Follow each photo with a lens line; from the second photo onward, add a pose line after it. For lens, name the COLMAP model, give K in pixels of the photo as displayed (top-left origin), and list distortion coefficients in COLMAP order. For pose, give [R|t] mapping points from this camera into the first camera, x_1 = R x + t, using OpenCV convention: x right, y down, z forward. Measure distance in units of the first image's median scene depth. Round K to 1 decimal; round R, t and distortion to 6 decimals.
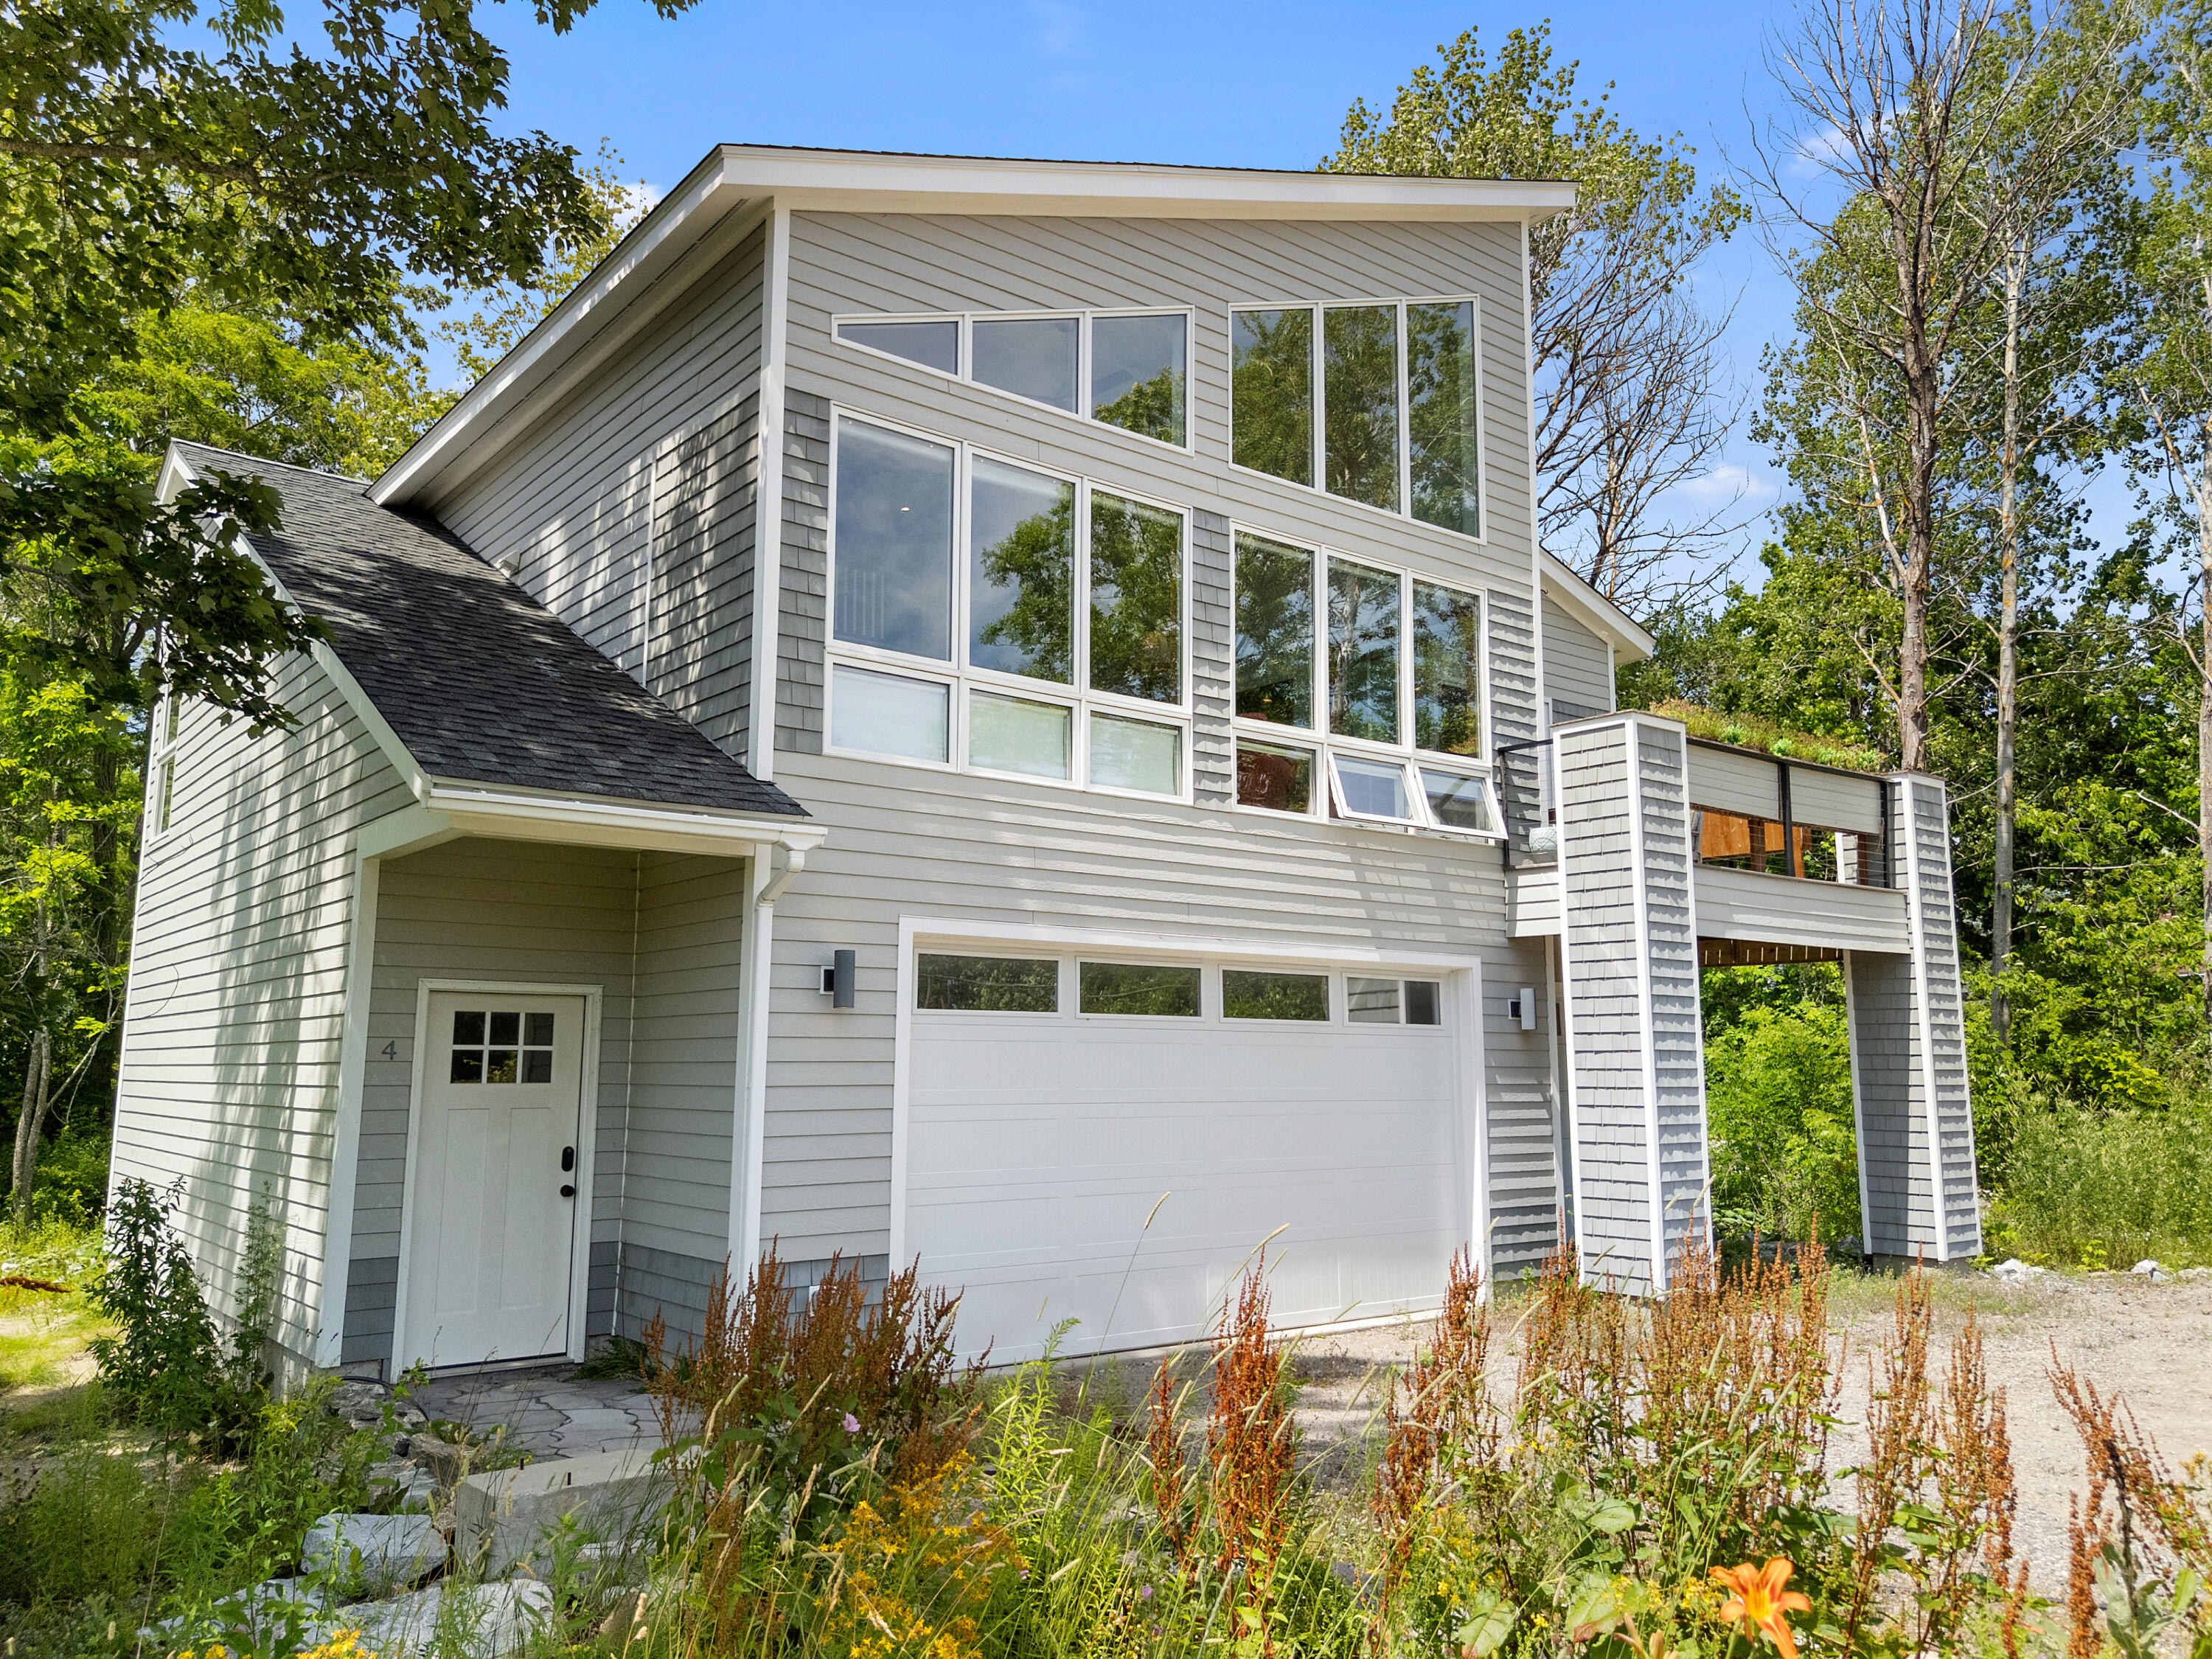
lens RADIAL K [[1630.2, 0, 1098.0], [0, 1630.2, 815.8], [0, 0, 1]] dist [0.053667, -0.004231]
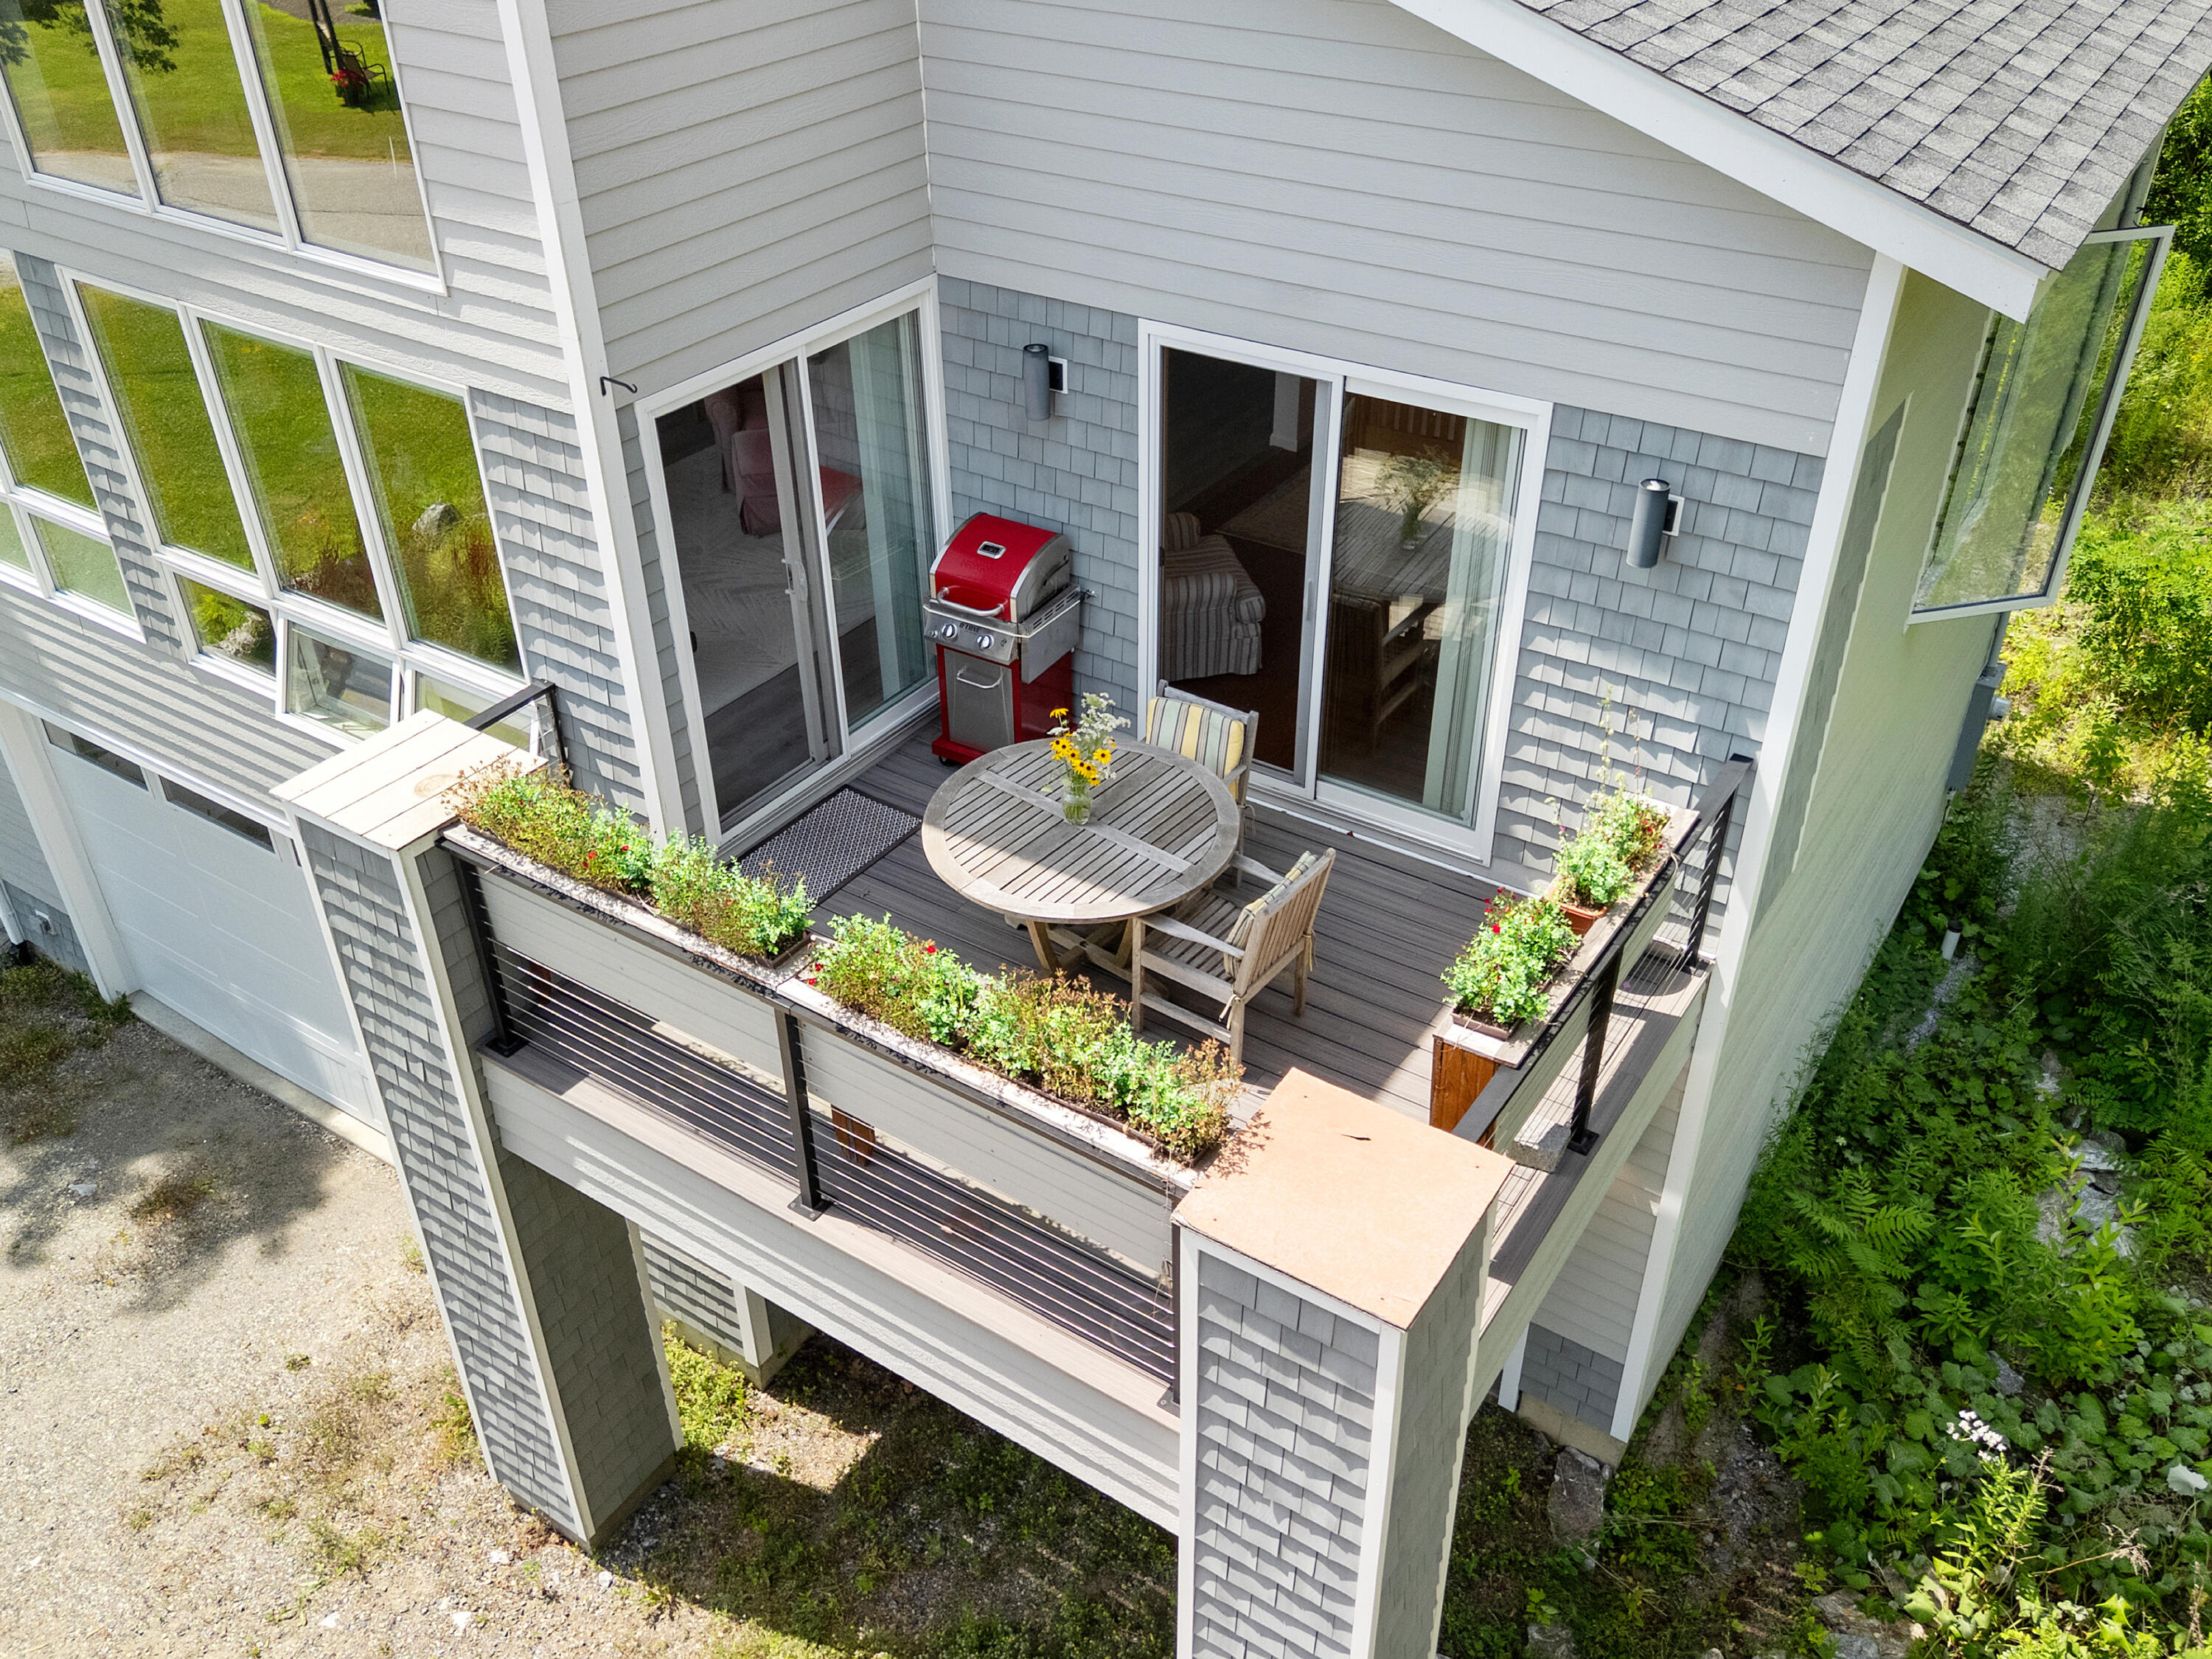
lens RADIAL K [[1823.1, 0, 1106.0], [0, 1823.1, 829.5], [0, 0, 1]] dist [0.076989, -0.000428]
pose [[0.306814, 0.525451, -0.793578, 0.940435], [0.150949, 0.796375, 0.585663, -0.383071], [0.939723, -0.299480, 0.165023, 1.219440]]
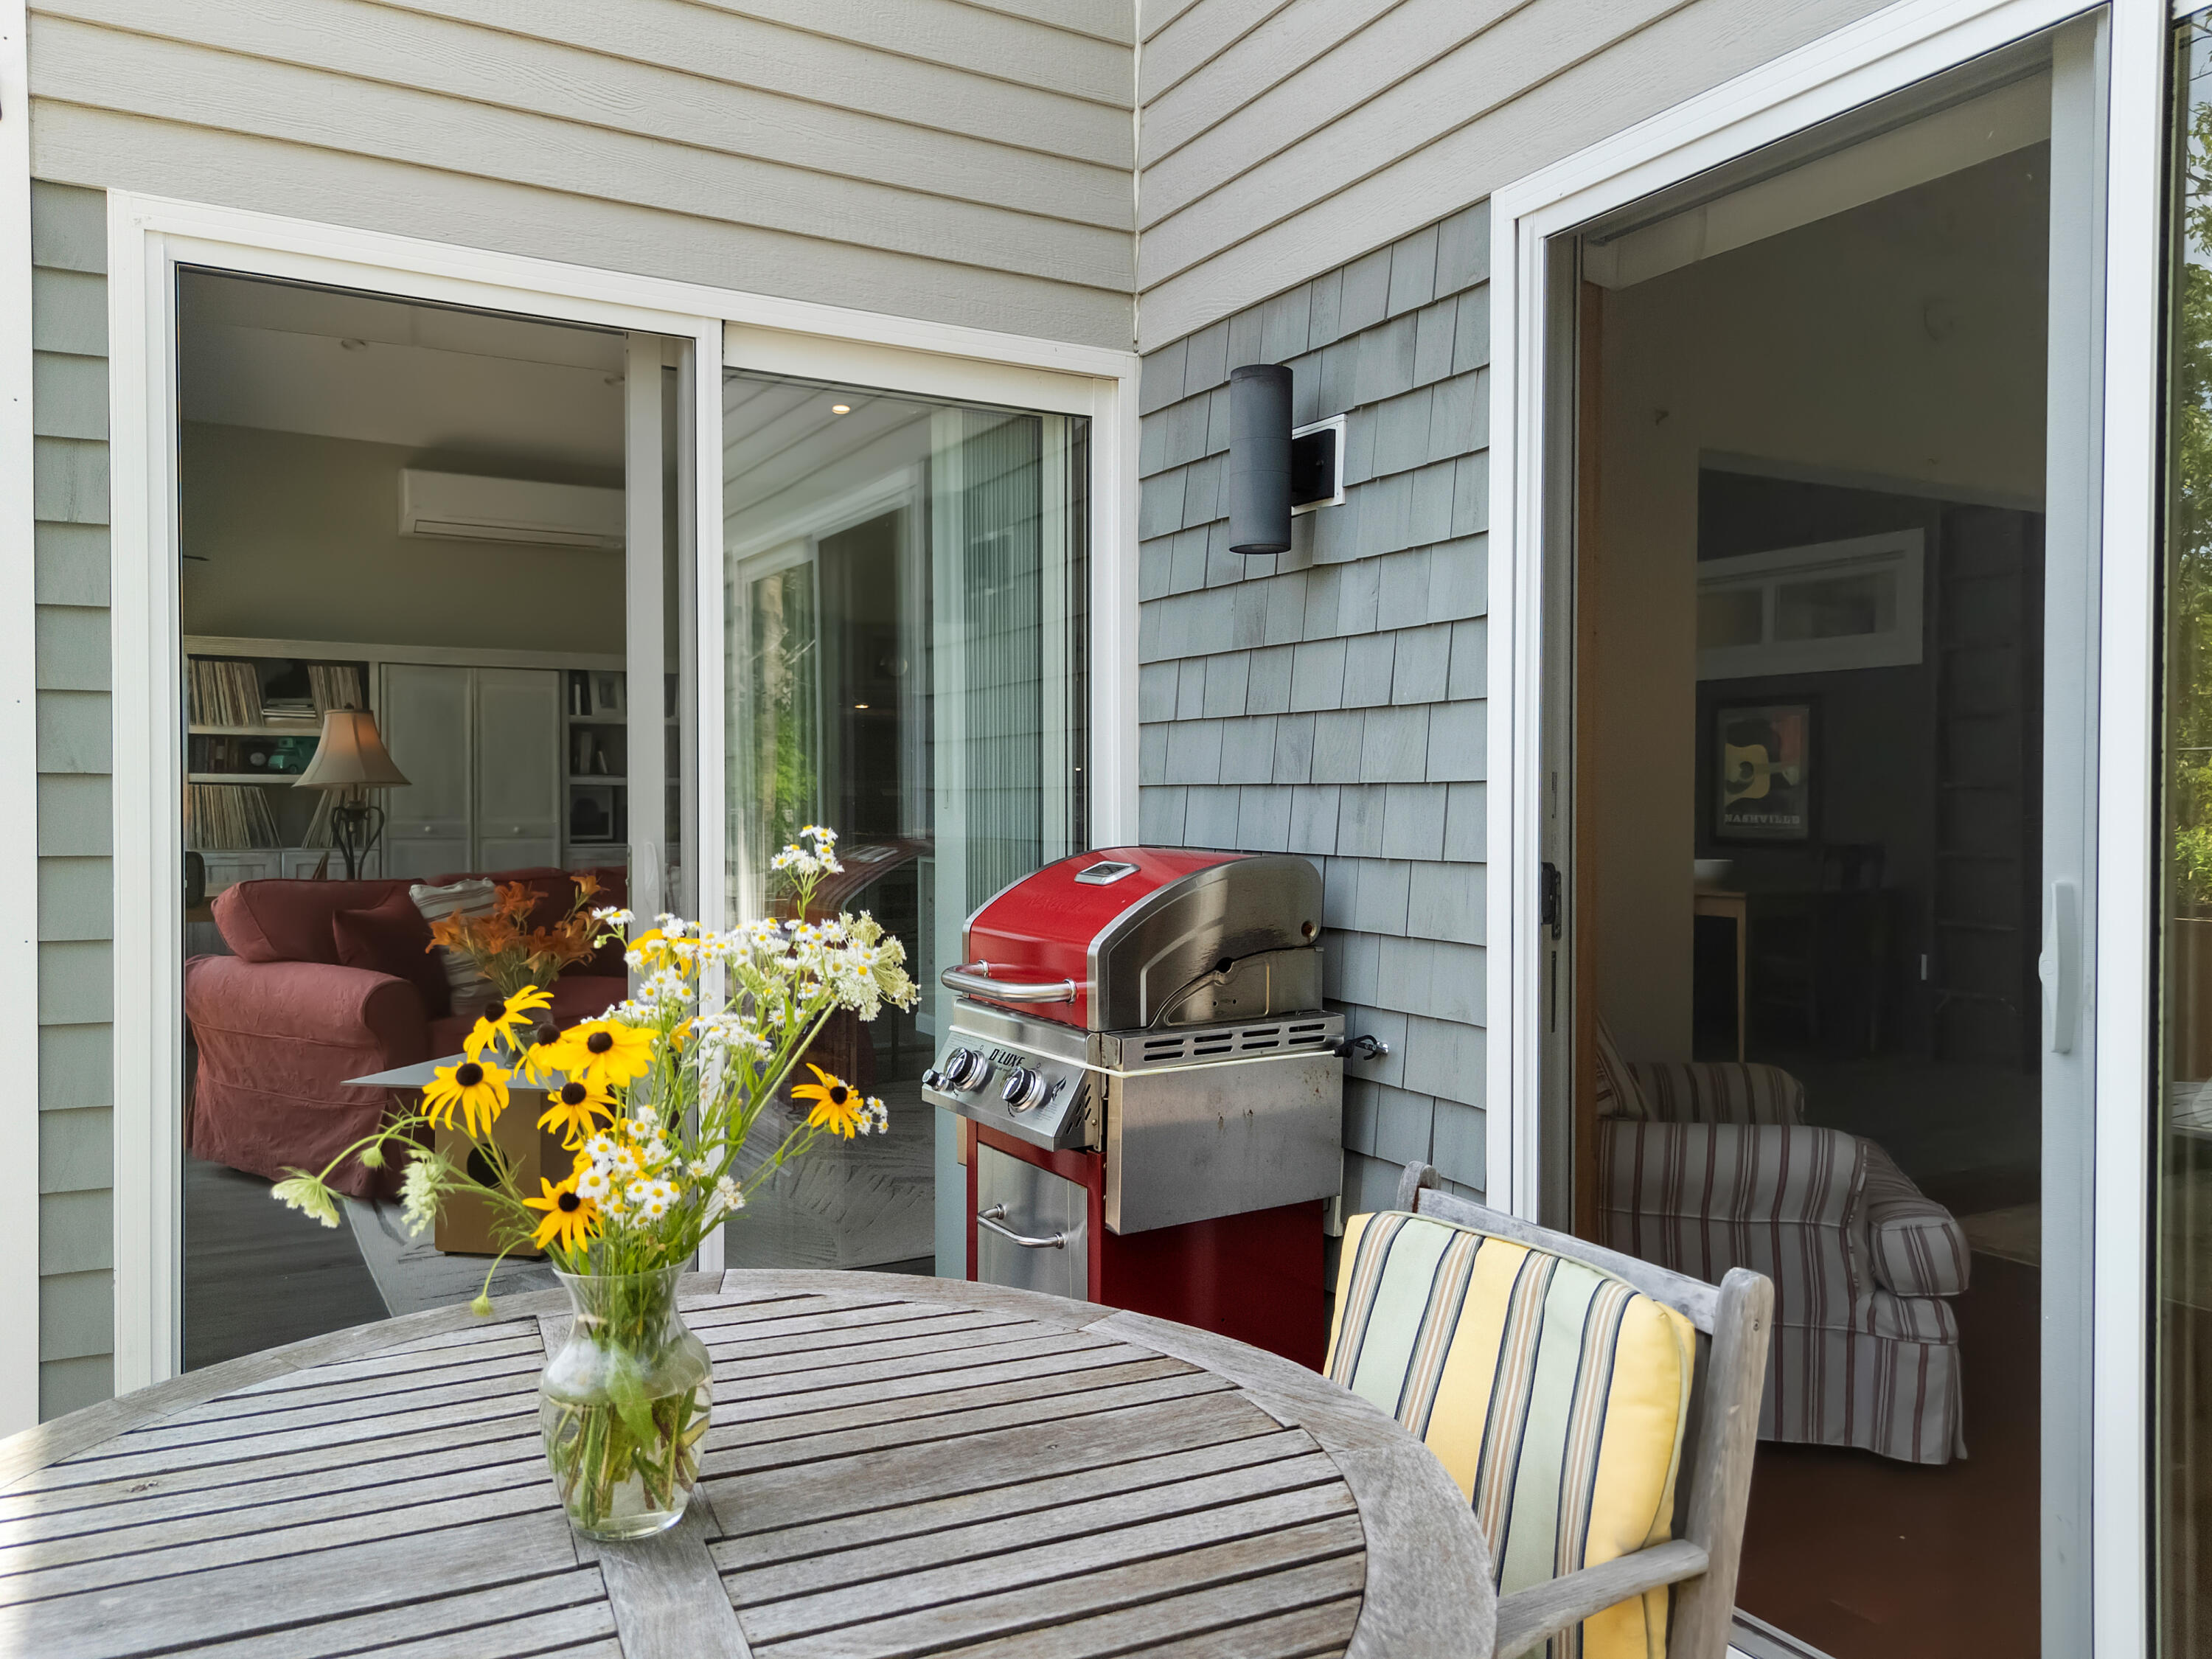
lens RADIAL K [[1630.2, 0, 1098.0], [0, 1630.2, 815.8], [0, 0, 1]] dist [0.053667, -0.004231]
pose [[-0.163649, 0.008089, -0.986486, 0.520660], [0.142383, 0.989690, -0.015505, -0.043752], [0.976190, -0.142996, -0.163113, 1.377010]]
